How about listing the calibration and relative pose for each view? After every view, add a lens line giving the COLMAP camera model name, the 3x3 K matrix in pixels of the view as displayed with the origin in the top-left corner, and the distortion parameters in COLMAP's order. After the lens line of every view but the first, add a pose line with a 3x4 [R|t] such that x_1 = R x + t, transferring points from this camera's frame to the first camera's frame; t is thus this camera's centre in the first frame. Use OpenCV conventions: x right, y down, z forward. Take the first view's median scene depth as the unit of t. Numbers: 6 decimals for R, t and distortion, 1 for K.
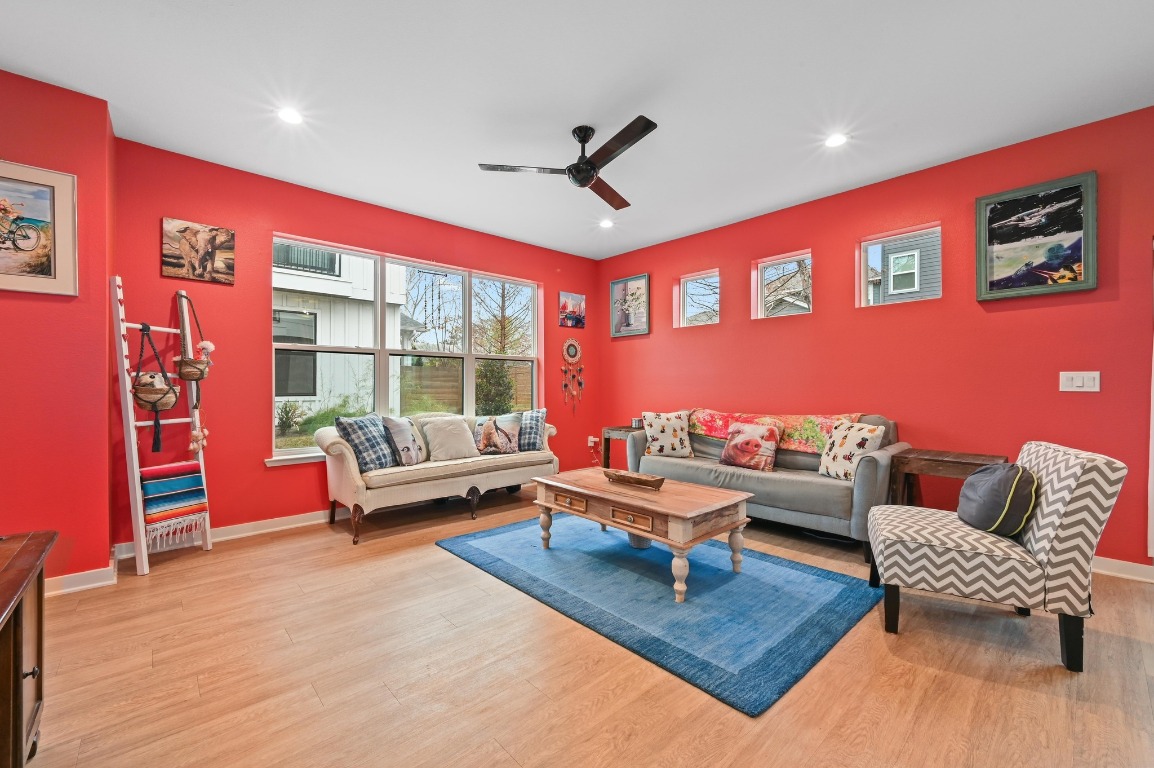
lens RADIAL K [[466.6, 0, 579.6], [0, 466.6, 384.0], [0, 0, 1]] dist [0.001066, 0.000483]
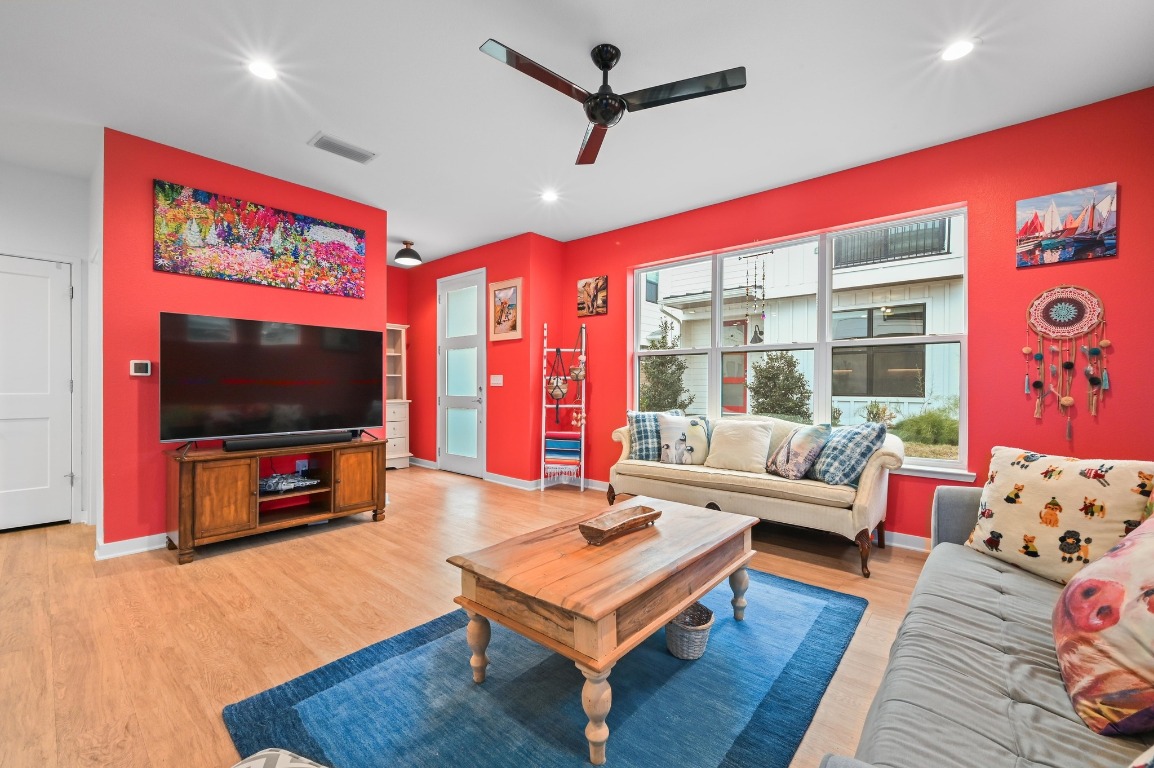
lens RADIAL K [[466.6, 0, 579.6], [0, 466.6, 387.1], [0, 0, 1]] dist [0.001066, 0.000483]
pose [[0.123456, 0.004410, -0.992340, 0.680038], [0.000555, 0.999990, 0.004513, 0.005396], [0.992350, -0.001108, 0.123452, 0.760584]]
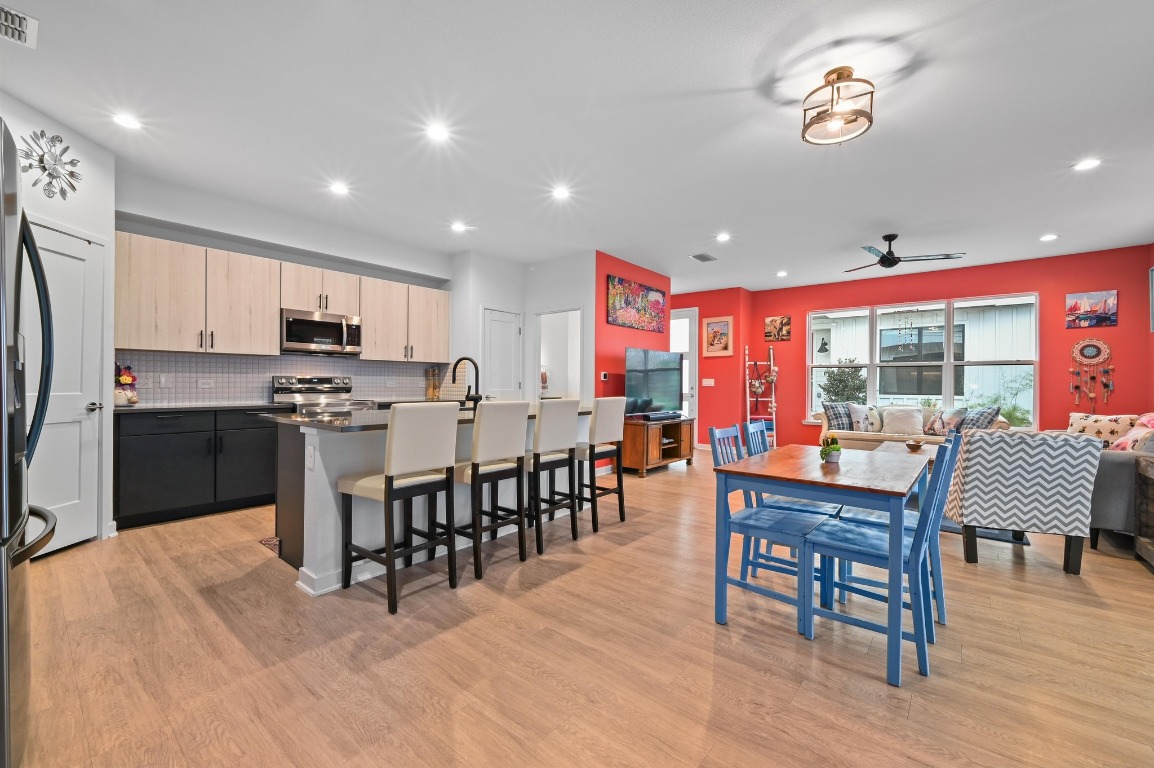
lens RADIAL K [[466.6, 0, 578.3], [0, 466.6, 385.2], [0, 0, 1]] dist [0.001066, 0.000483]
pose [[0.142234, 0.003064, -0.989828, 1.347451], [-0.004164, 0.999988, 0.002497, 0.000828], [0.989824, 0.003767, 0.142245, -0.318911]]
